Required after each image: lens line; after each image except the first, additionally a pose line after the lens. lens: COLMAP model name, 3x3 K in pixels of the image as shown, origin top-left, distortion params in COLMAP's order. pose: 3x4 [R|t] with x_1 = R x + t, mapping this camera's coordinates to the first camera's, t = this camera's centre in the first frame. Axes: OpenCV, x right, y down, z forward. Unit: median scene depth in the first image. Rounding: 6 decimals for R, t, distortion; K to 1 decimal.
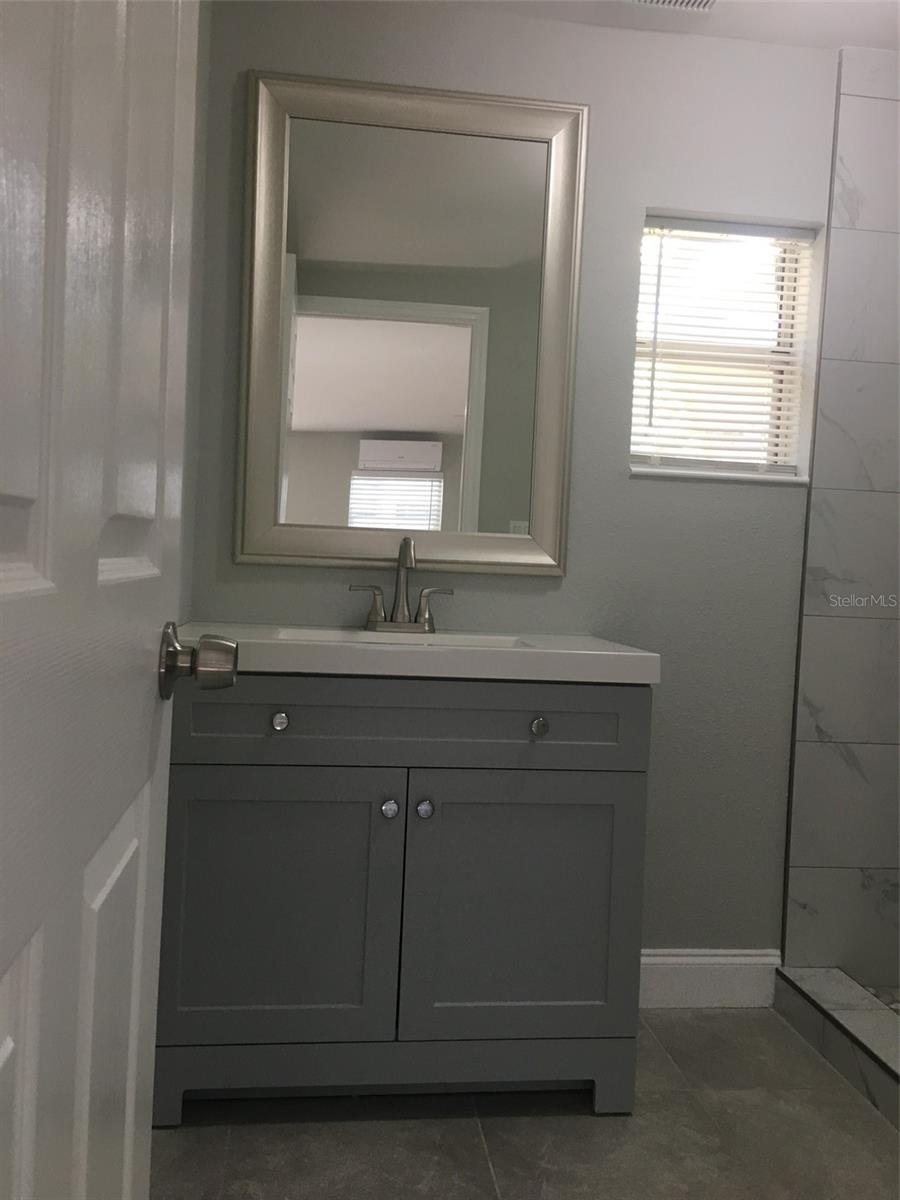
lens RADIAL K [[1027.9, 0, 446.0], [0, 1027.9, 597.0], [0, 0, 1]] dist [0.074388, -0.096197]
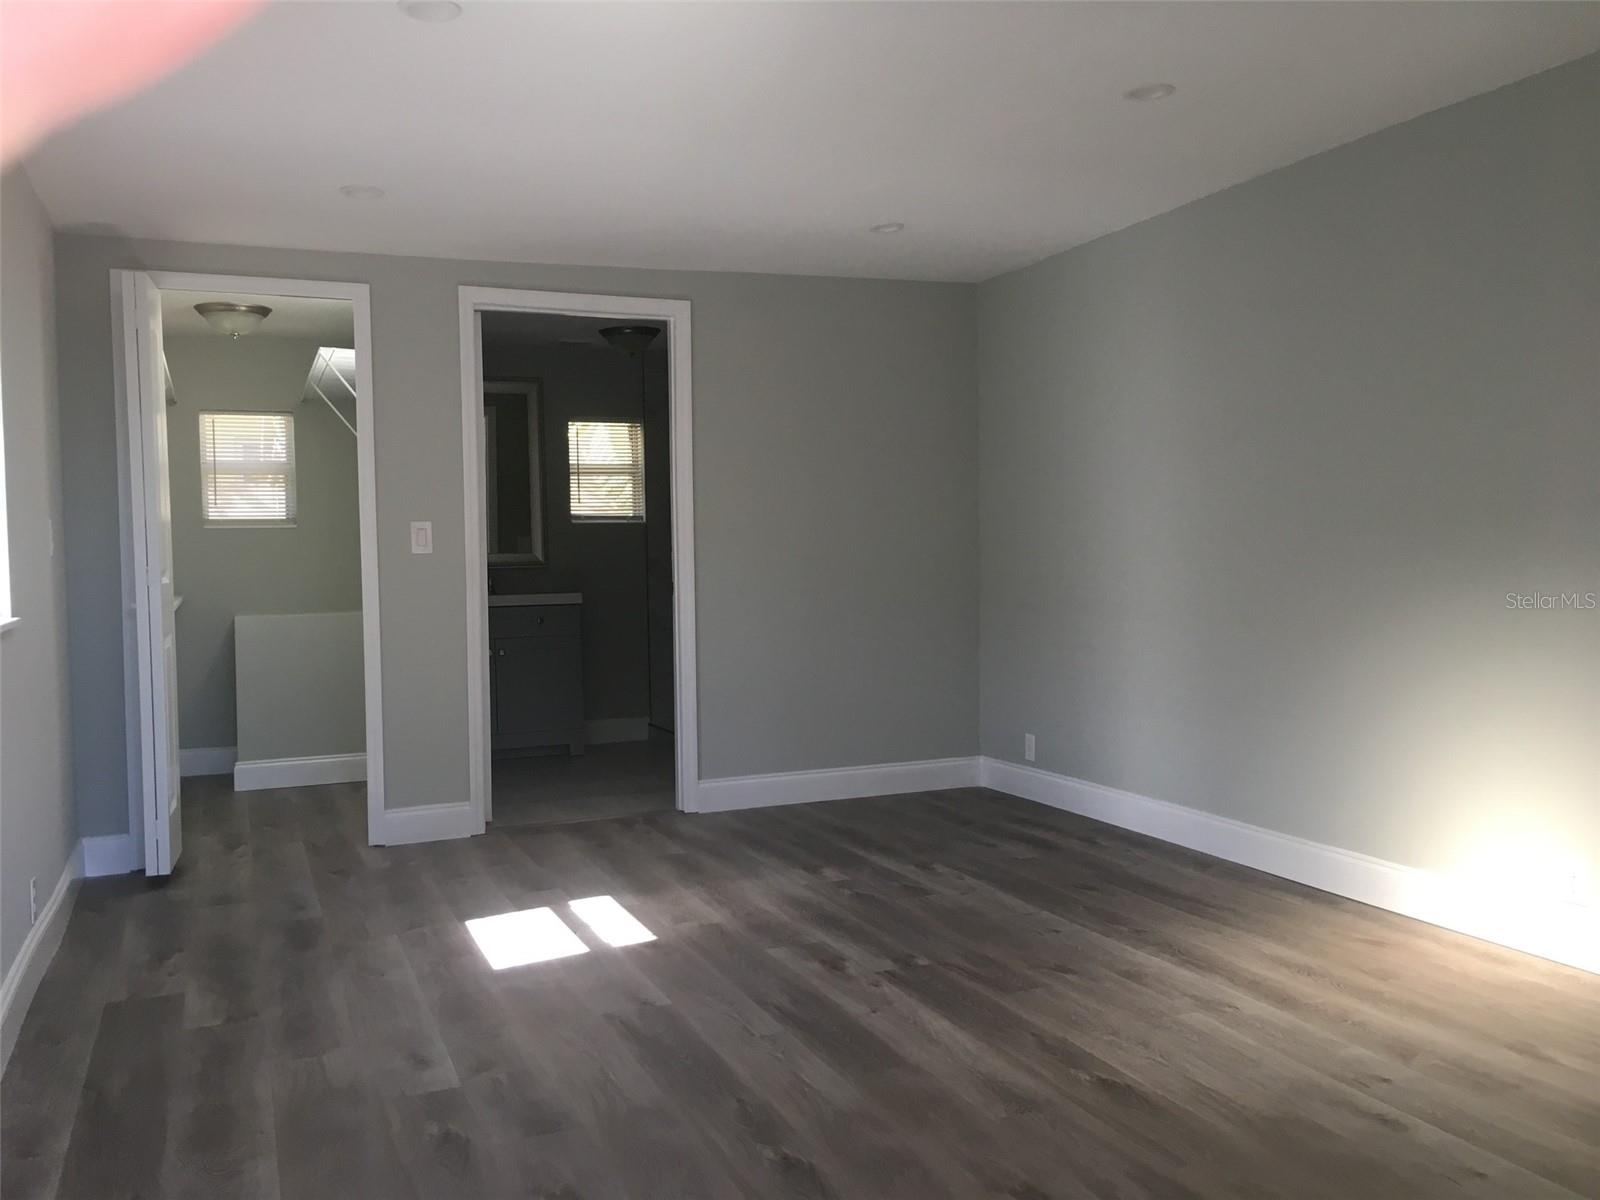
lens RADIAL K [[1370.5, 0, 803.2], [0, 1370.5, 605.6], [0, 0, 1]] dist [0.074388, -0.096197]
pose [[0.959957, -0.079034, 0.268767, -0.178985], [0.078367, 0.996837, 0.013225, 0.069780], [-0.268962, 0.008367, 0.963114, -2.216583]]
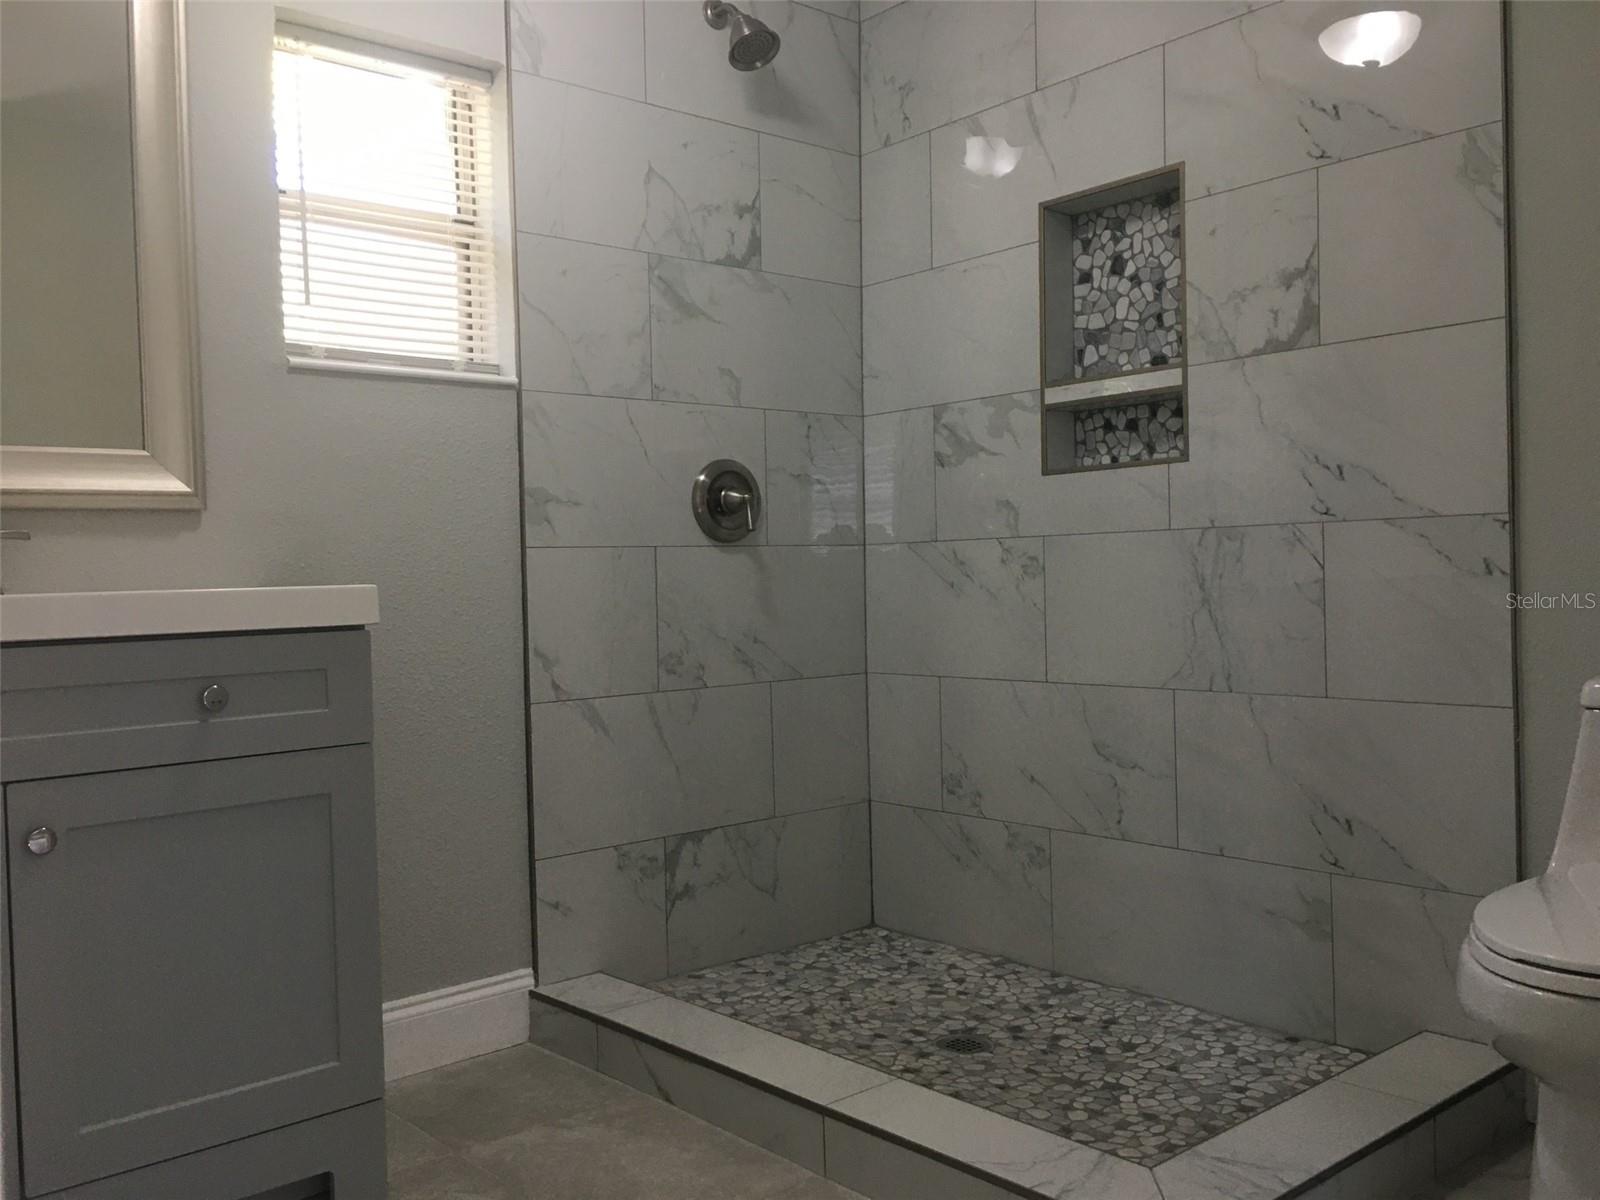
lens RADIAL K [[1370.5, 0, 794.5], [0, 1370.5, 594.1], [0, 0, 1]] dist [0.074388, -0.096197]
pose [[0.831262, -0.077819, 0.550406, -0.074418], [0.088500, 0.996050, 0.007168, 0.065335], [-0.548790, 0.042752, 0.834866, -0.009635]]
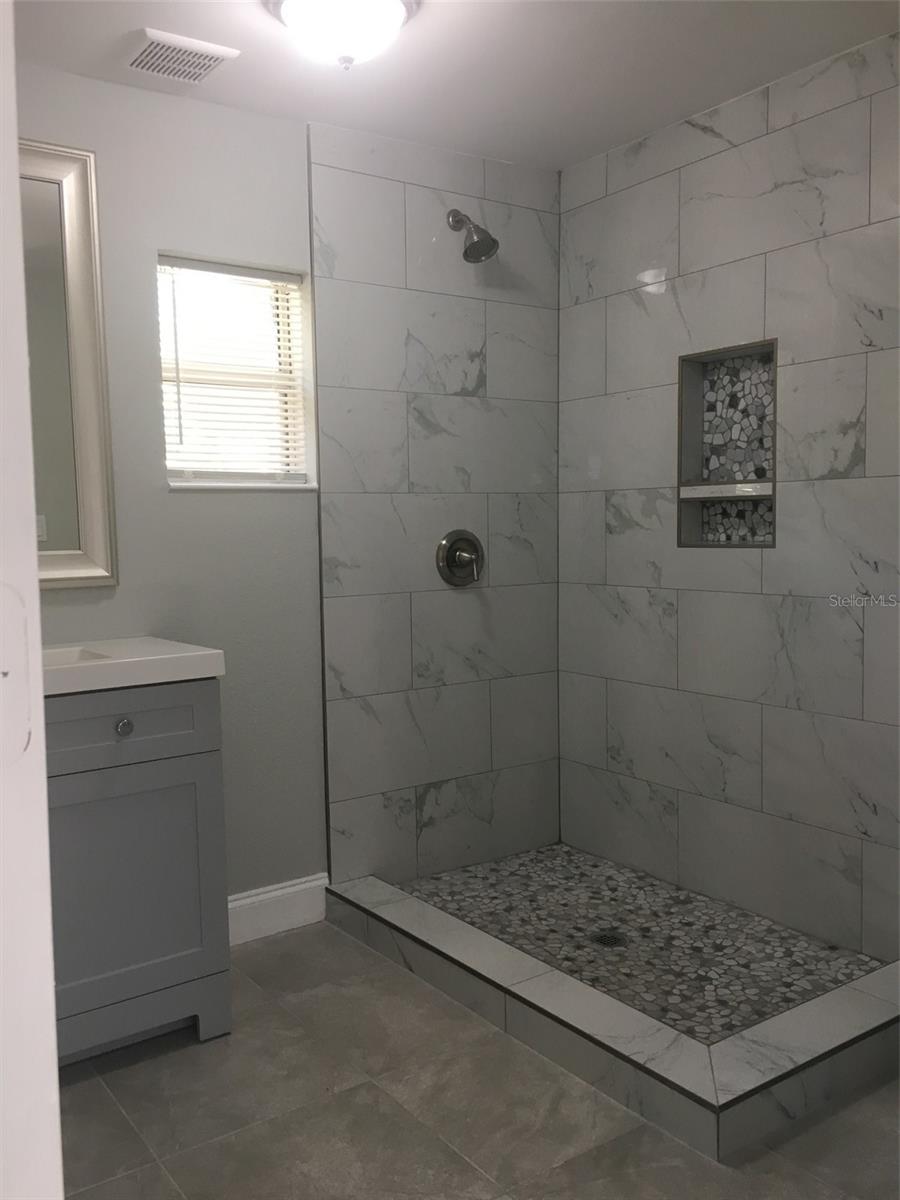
lens RADIAL K [[1027.9, 0, 447.0], [0, 1027.9, 595.1], [0, 0, 1]] dist [0.074388, -0.096197]
pose [[0.880320, -0.100146, 0.463689, -0.087029], [0.081424, 0.994855, 0.060280, -0.046472], [-0.467340, -0.015310, 0.883945, -0.136058]]
